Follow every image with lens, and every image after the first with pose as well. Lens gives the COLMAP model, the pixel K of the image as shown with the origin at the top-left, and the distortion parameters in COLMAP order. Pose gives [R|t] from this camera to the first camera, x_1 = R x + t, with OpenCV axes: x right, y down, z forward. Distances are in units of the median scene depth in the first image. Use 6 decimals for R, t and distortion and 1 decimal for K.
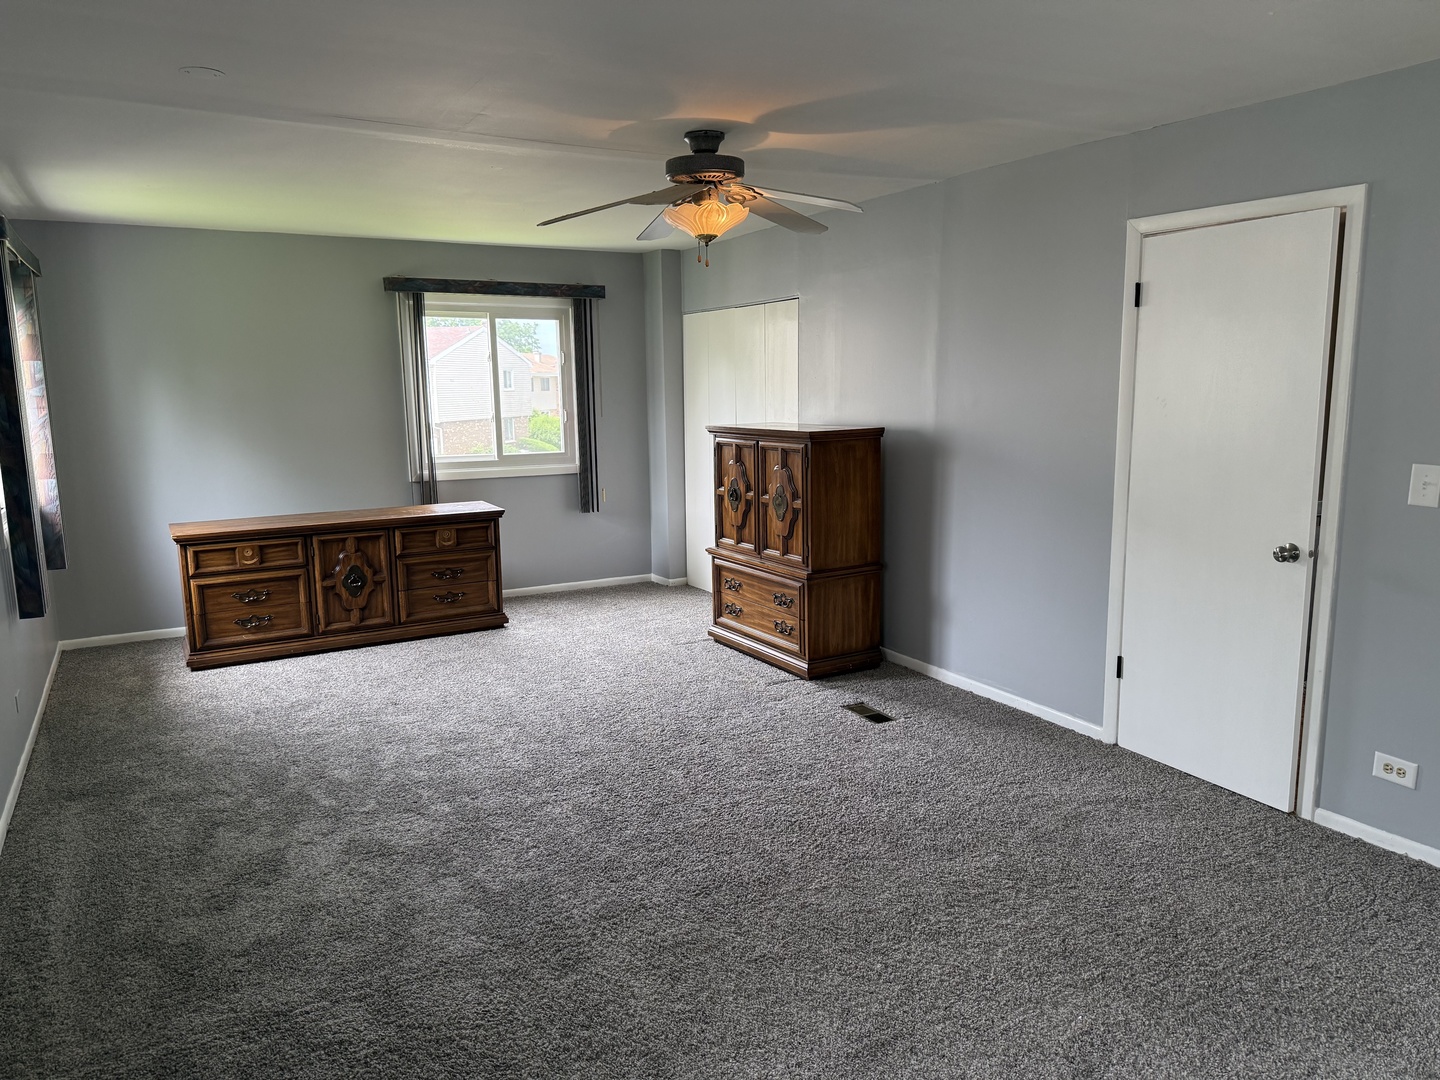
lens RADIAL K [[1011.0, 0, 722.4], [0, 1011.0, 540.7], [0, 0, 1]] dist [0.094260, -0.131320]
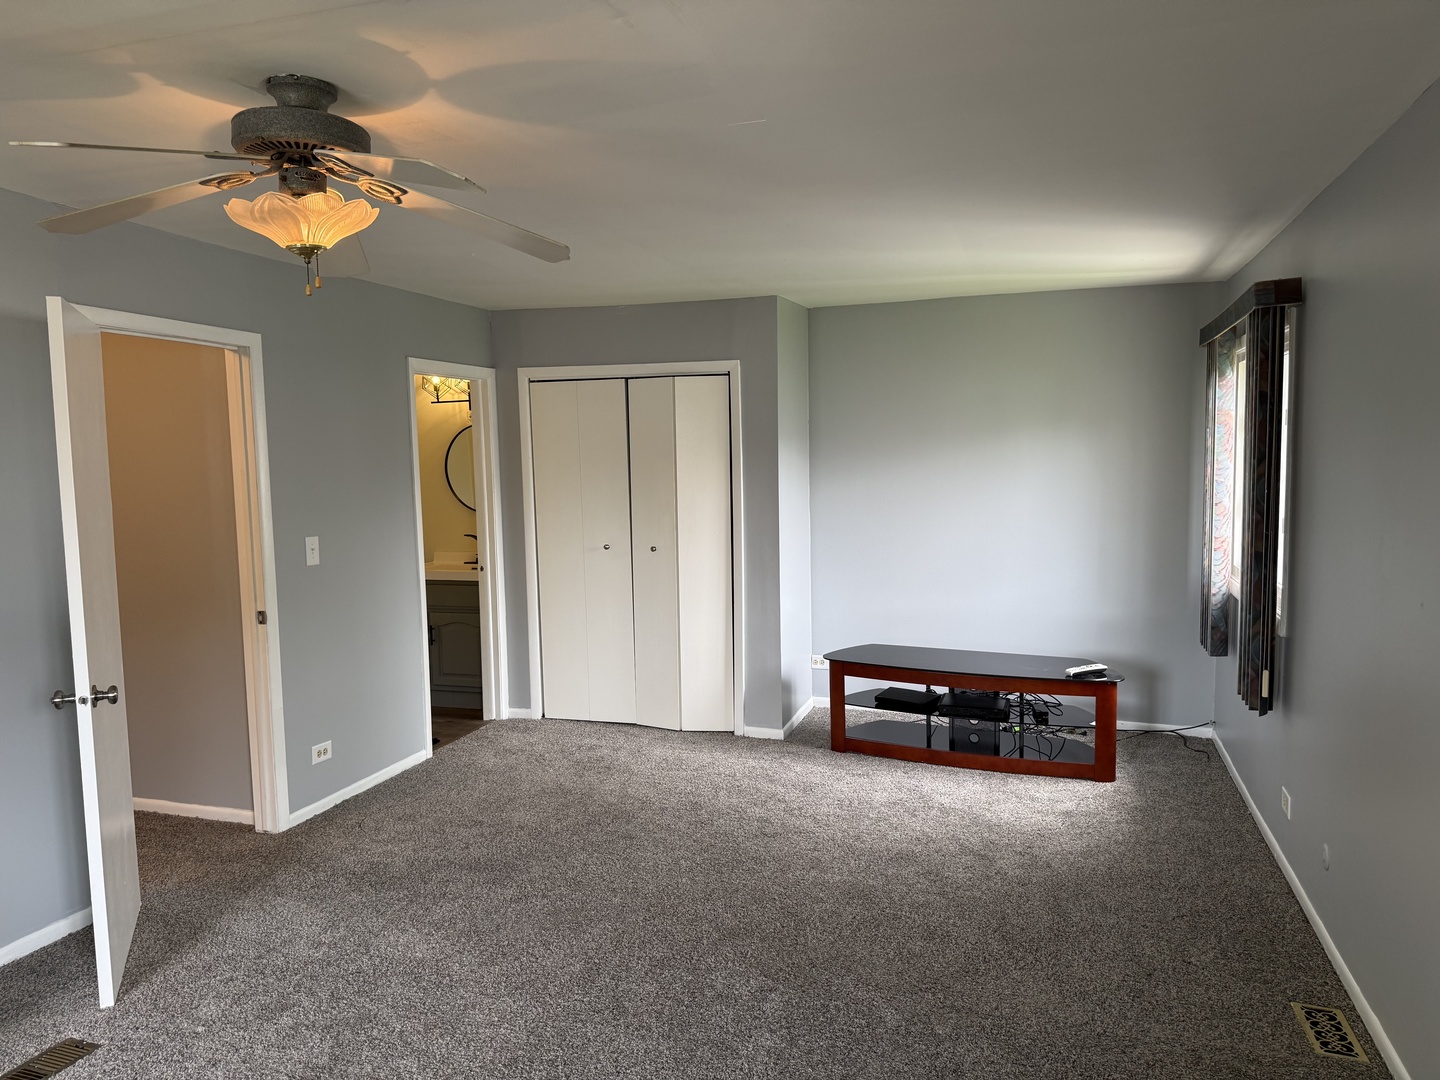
lens RADIAL K [[1011.0, 0, 722.4], [0, 1011.0, 540.7], [0, 0, 1]] dist [0.094260, -0.131320]
pose [[-0.645835, -0.032936, 0.762767, -0.764659], [0.155127, 0.972568, 0.173341, -0.218363], [-0.747552, 0.230275, -0.623009, 1.389921]]
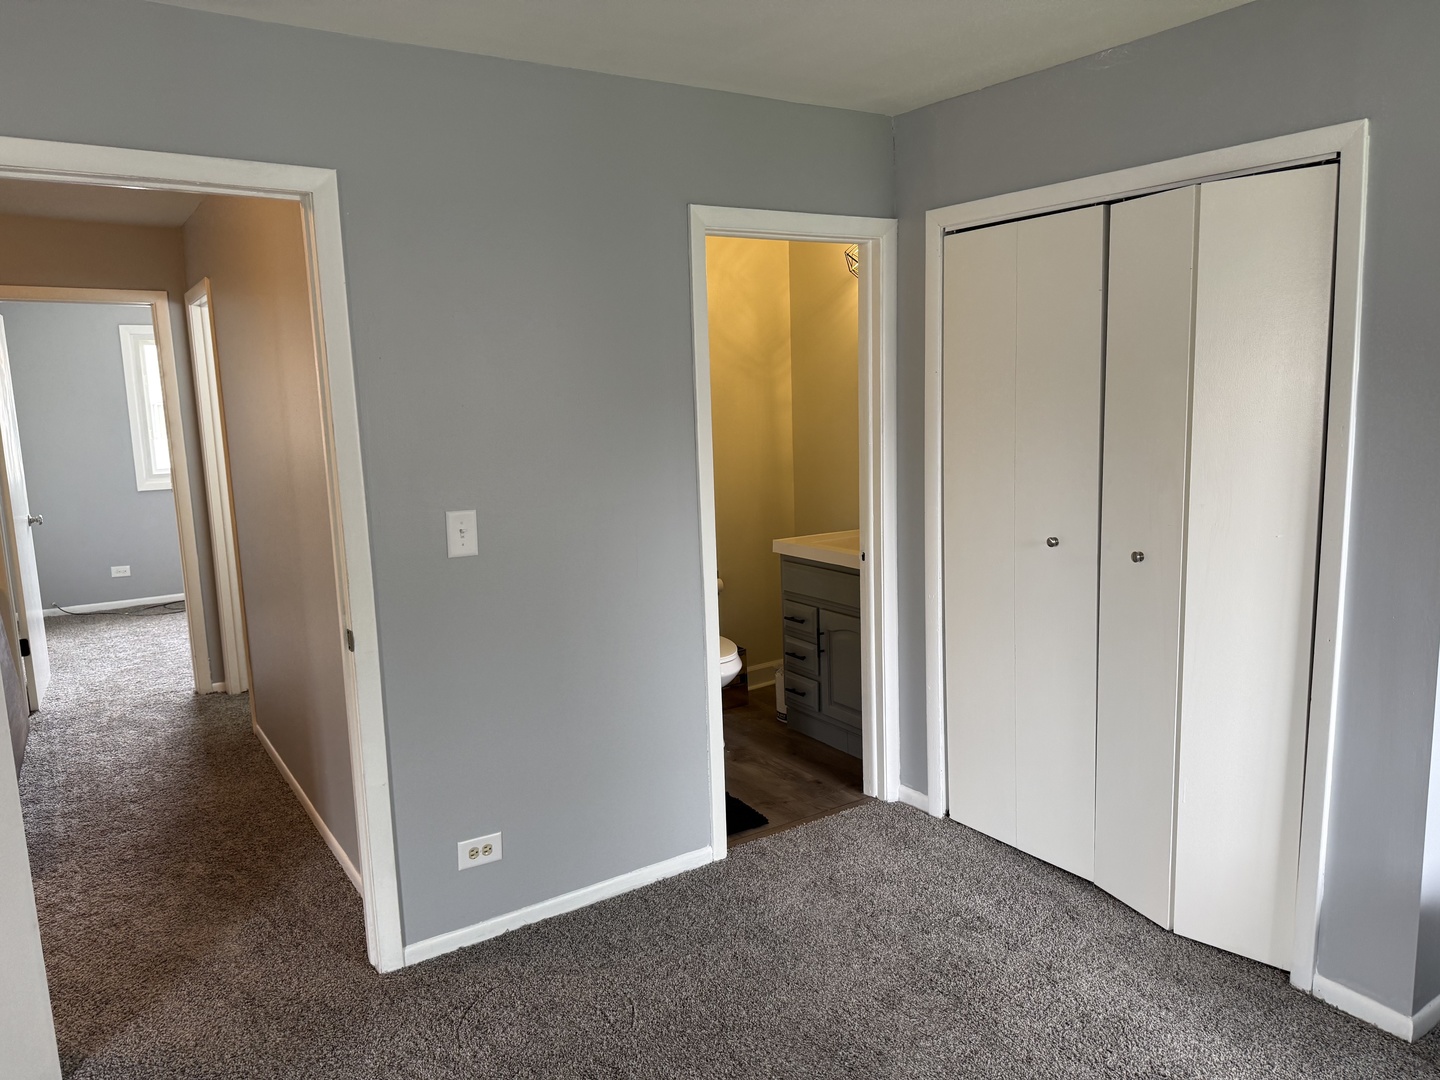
lens RADIAL K [[1011.0, 0, 722.4], [0, 1011.0, 540.7], [0, 0, 1]] dist [0.094260, -0.131320]
pose [[-0.026242, -0.128748, 0.991330, -0.197393], [0.194767, 0.972009, 0.131394, -0.114357], [-0.980498, 0.196527, -0.000431, 0.734781]]
